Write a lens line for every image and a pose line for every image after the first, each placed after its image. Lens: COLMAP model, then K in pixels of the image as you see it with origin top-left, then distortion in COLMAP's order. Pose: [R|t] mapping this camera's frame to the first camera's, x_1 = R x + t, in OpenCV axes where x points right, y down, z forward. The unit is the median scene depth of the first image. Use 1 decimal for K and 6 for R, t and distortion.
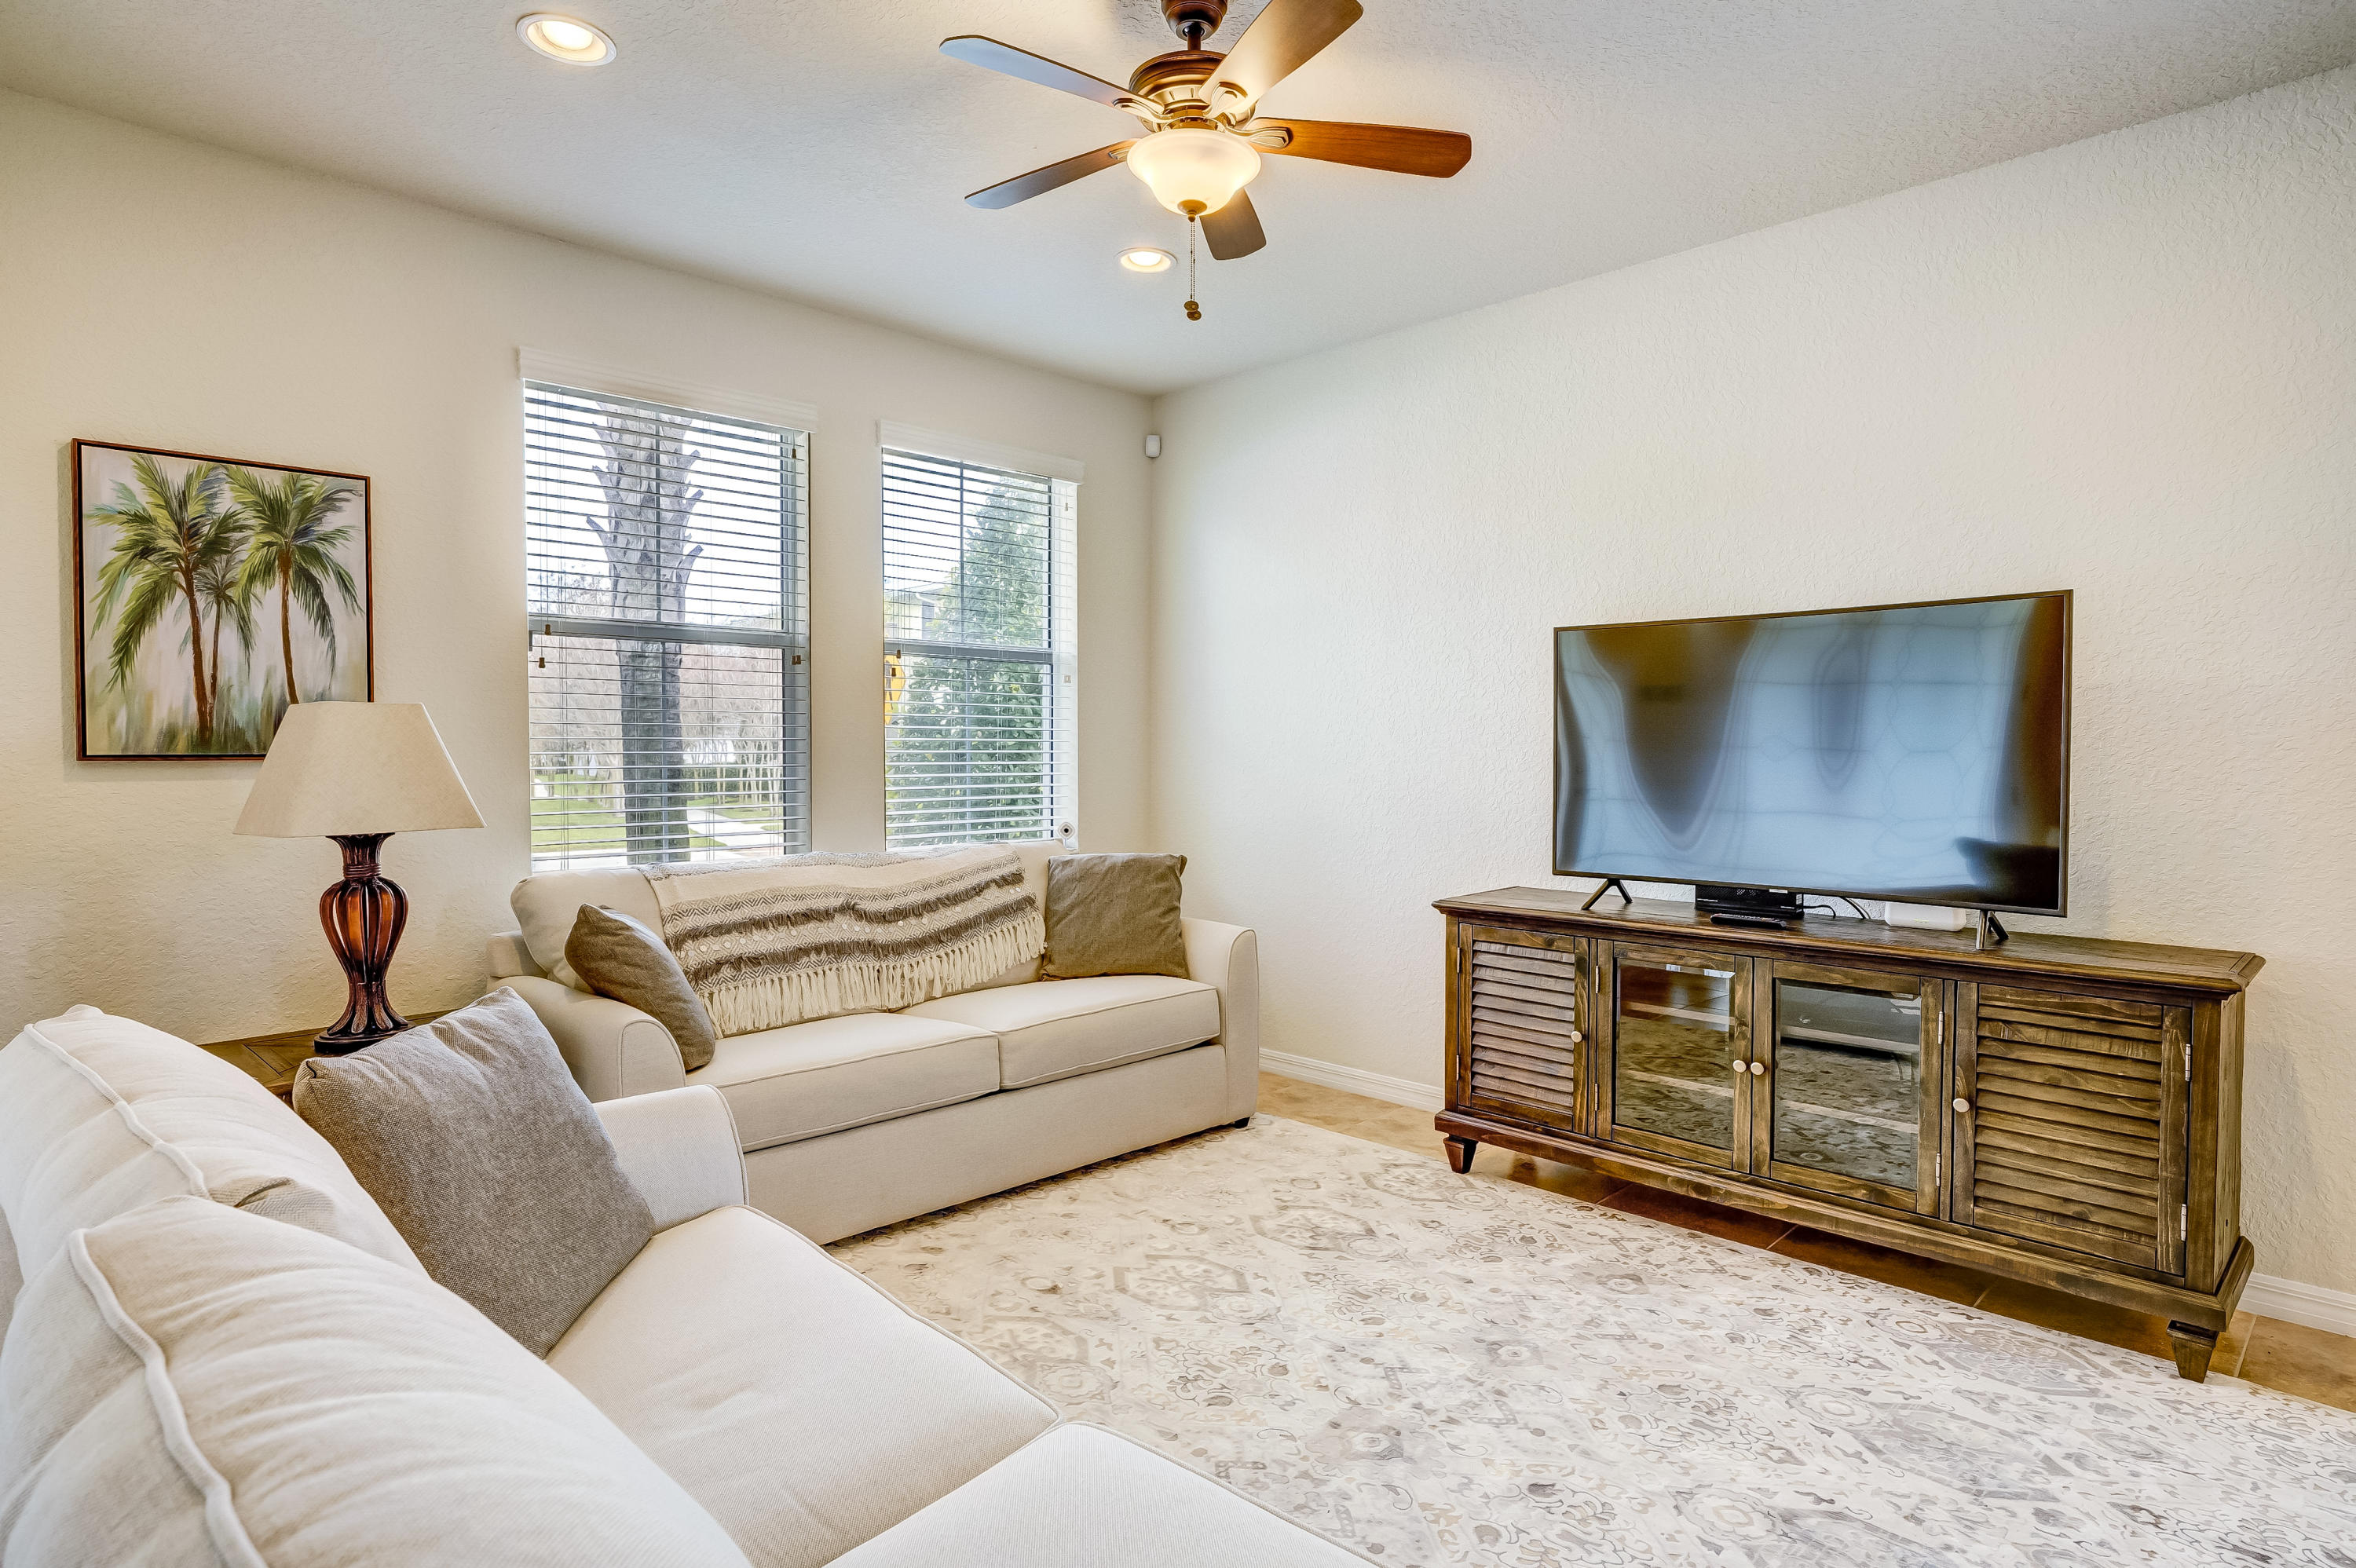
lens RADIAL K [[1263.3, 0, 1171.6], [0, 1263.3, 775.6], [0, 0, 1]] dist [-0.008183, -0.000645]
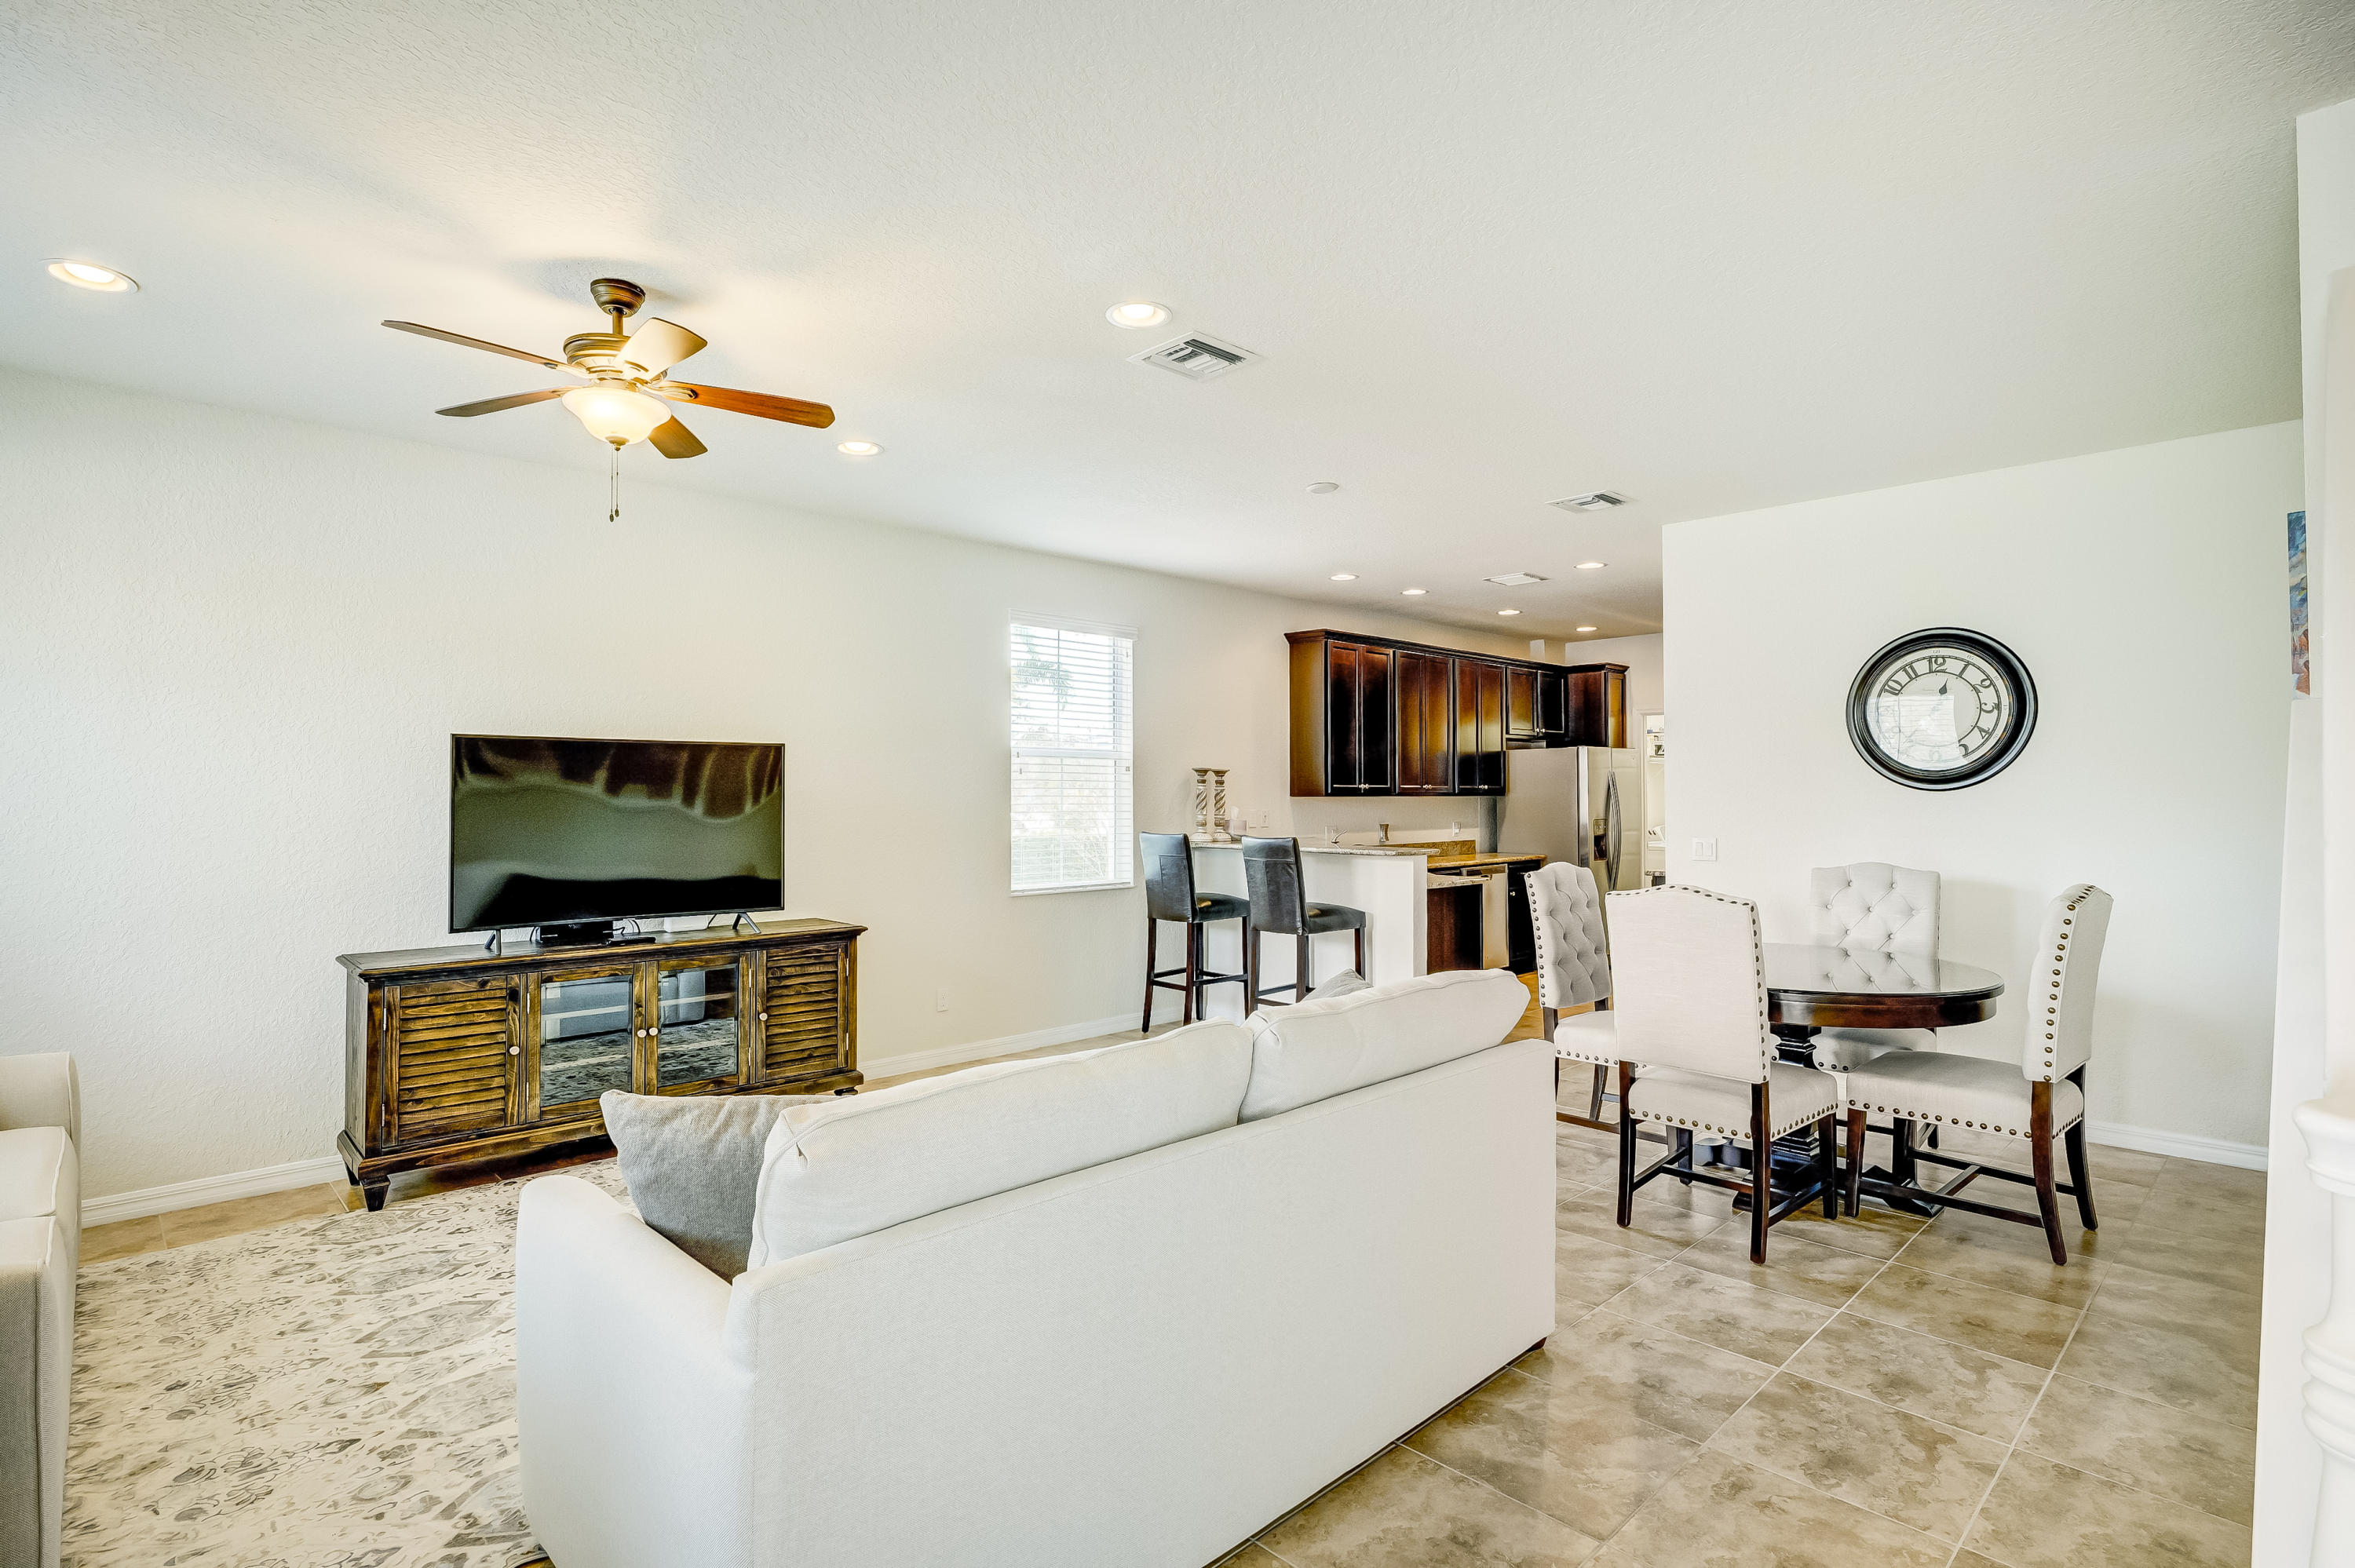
lens RADIAL K [[1139.7, 0, 1171.1], [0, 1139.7, 795.2], [0, 0, 1]] dist [-0.002359, 0.000099]
pose [[0.023929, -0.001375, 0.999713, -0.888638], [0.026473, 0.999649, 0.000741, -0.044030], [-0.999363, 0.026447, 0.023957, 0.294976]]
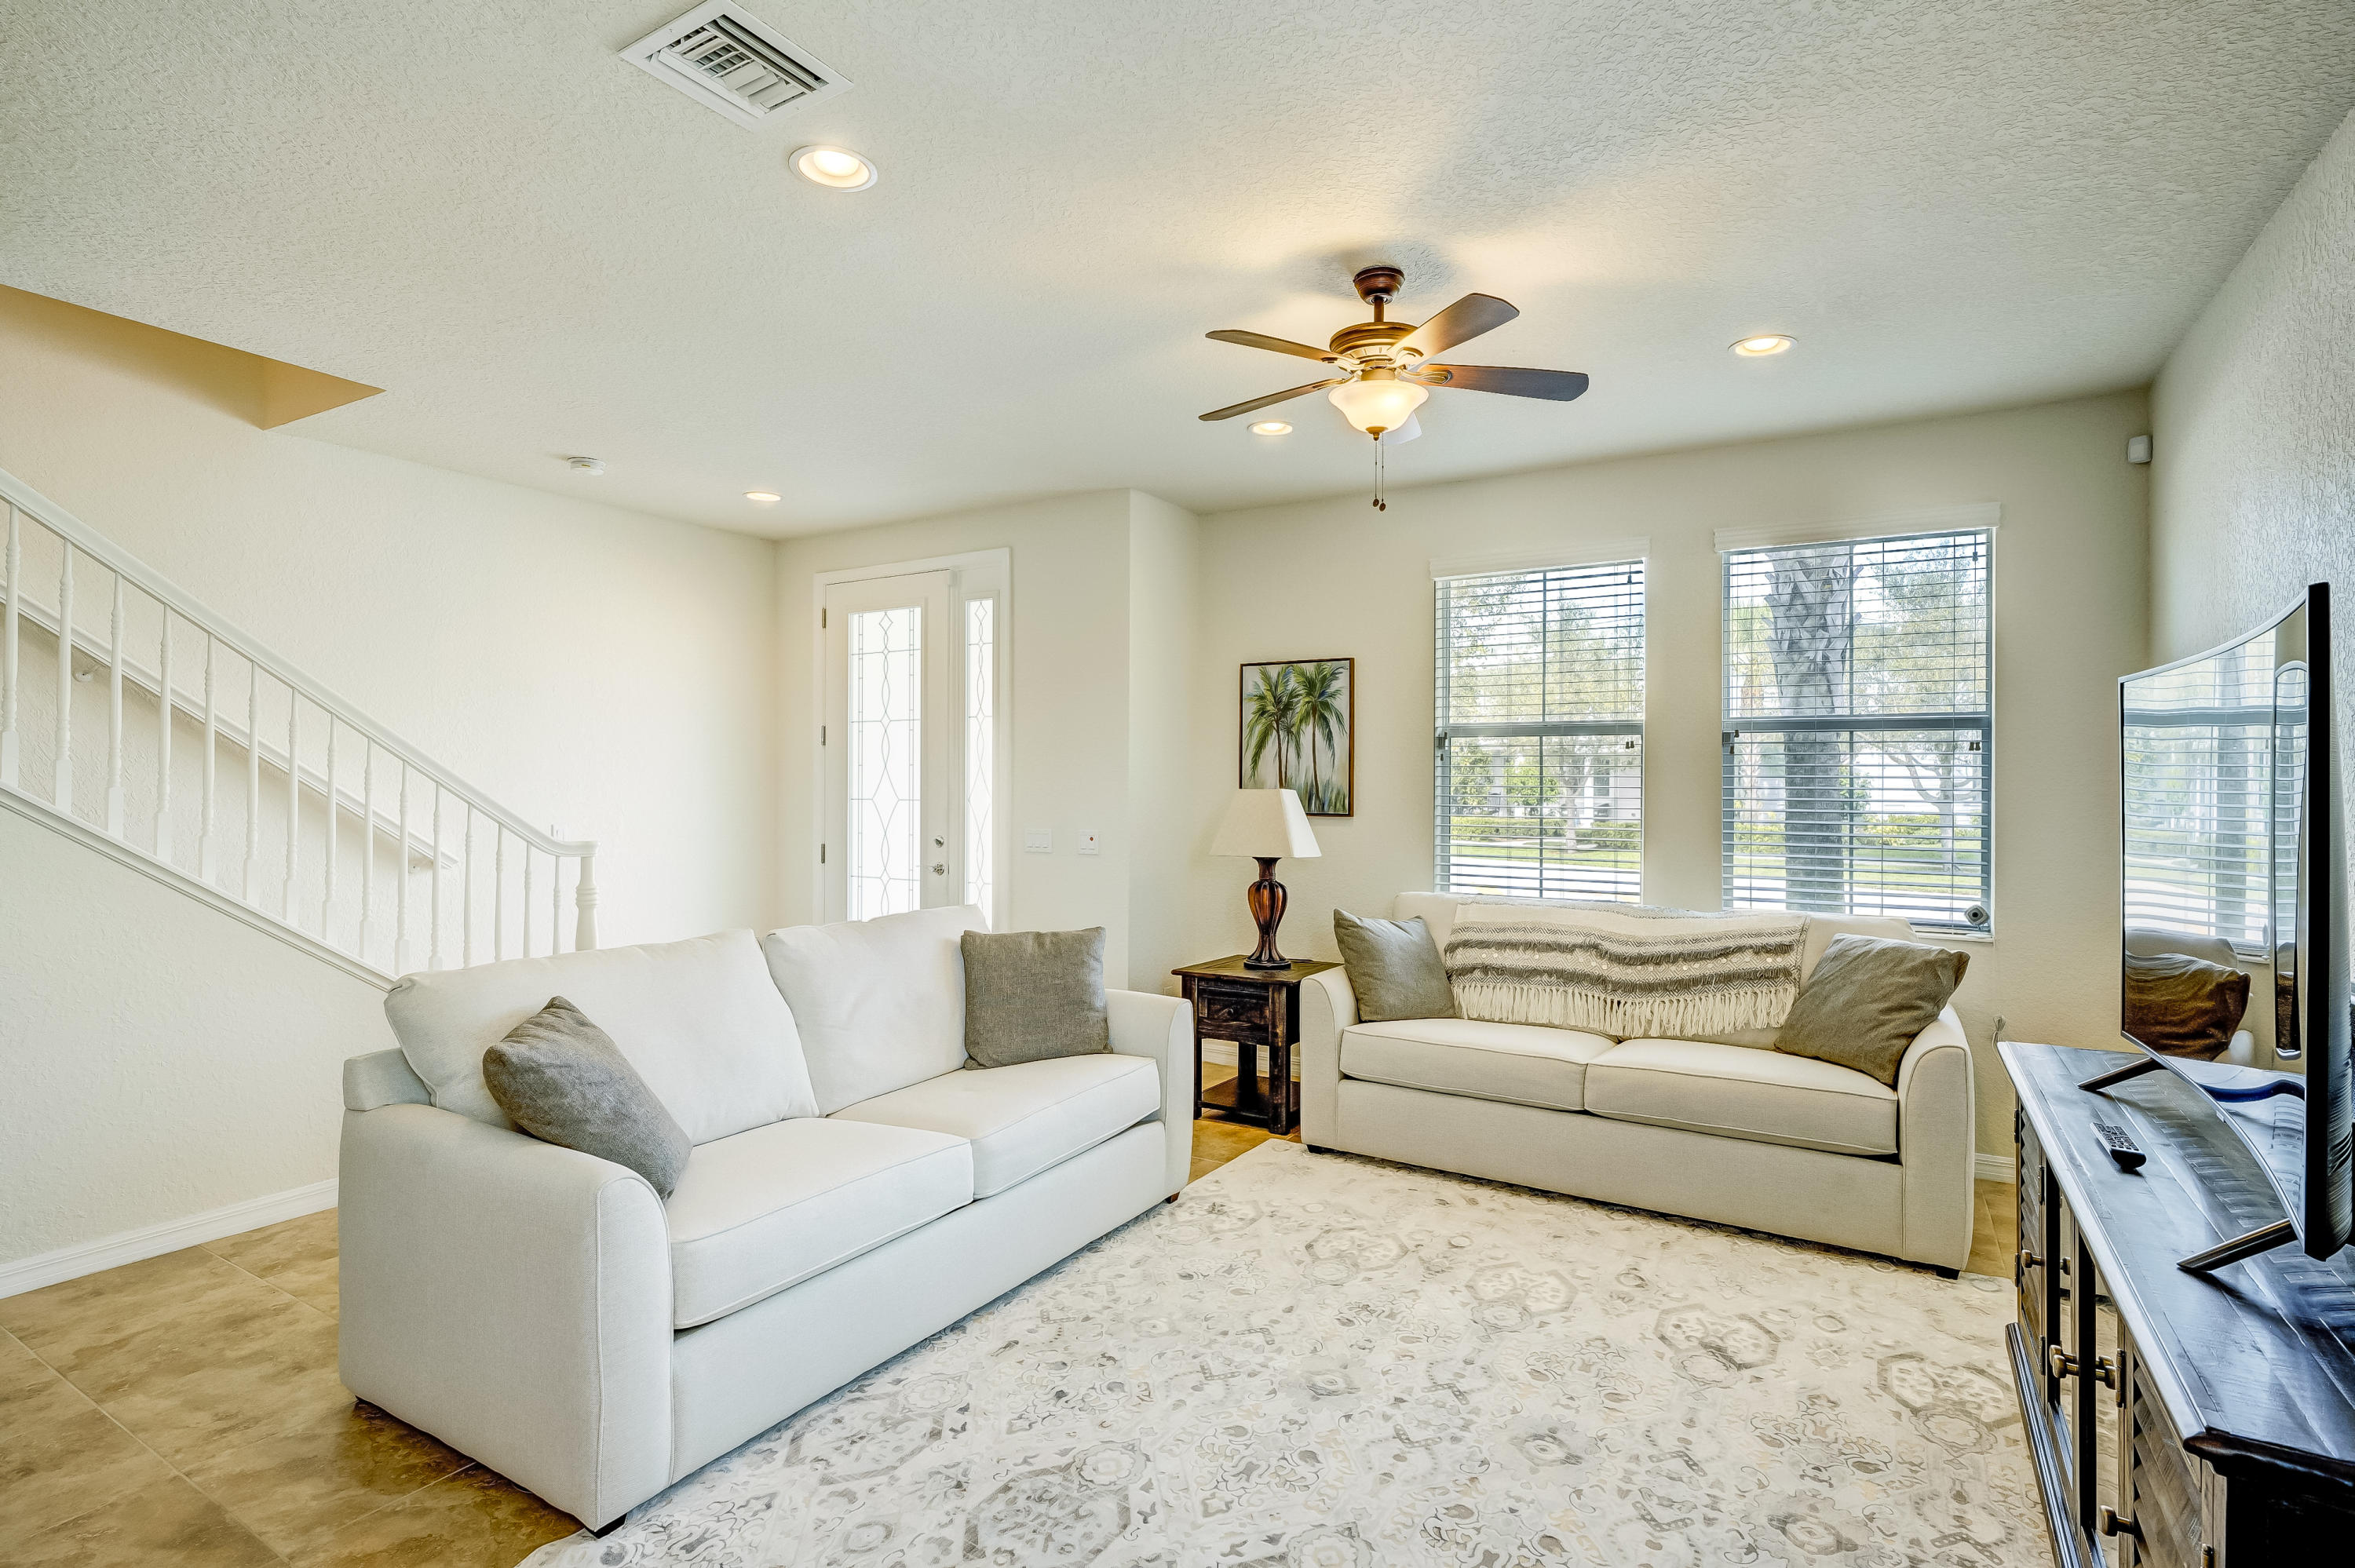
lens RADIAL K [[1139.7, 0, 1176.6], [0, 1139.7, 779.5], [0, 0, 1]] dist [-0.002359, 0.000099]
pose [[0.232656, -0.000714, -0.972559, 0.877657], [-0.027076, 0.999607, -0.007211, -0.048329], [0.972182, 0.028010, 0.232546, 0.396709]]
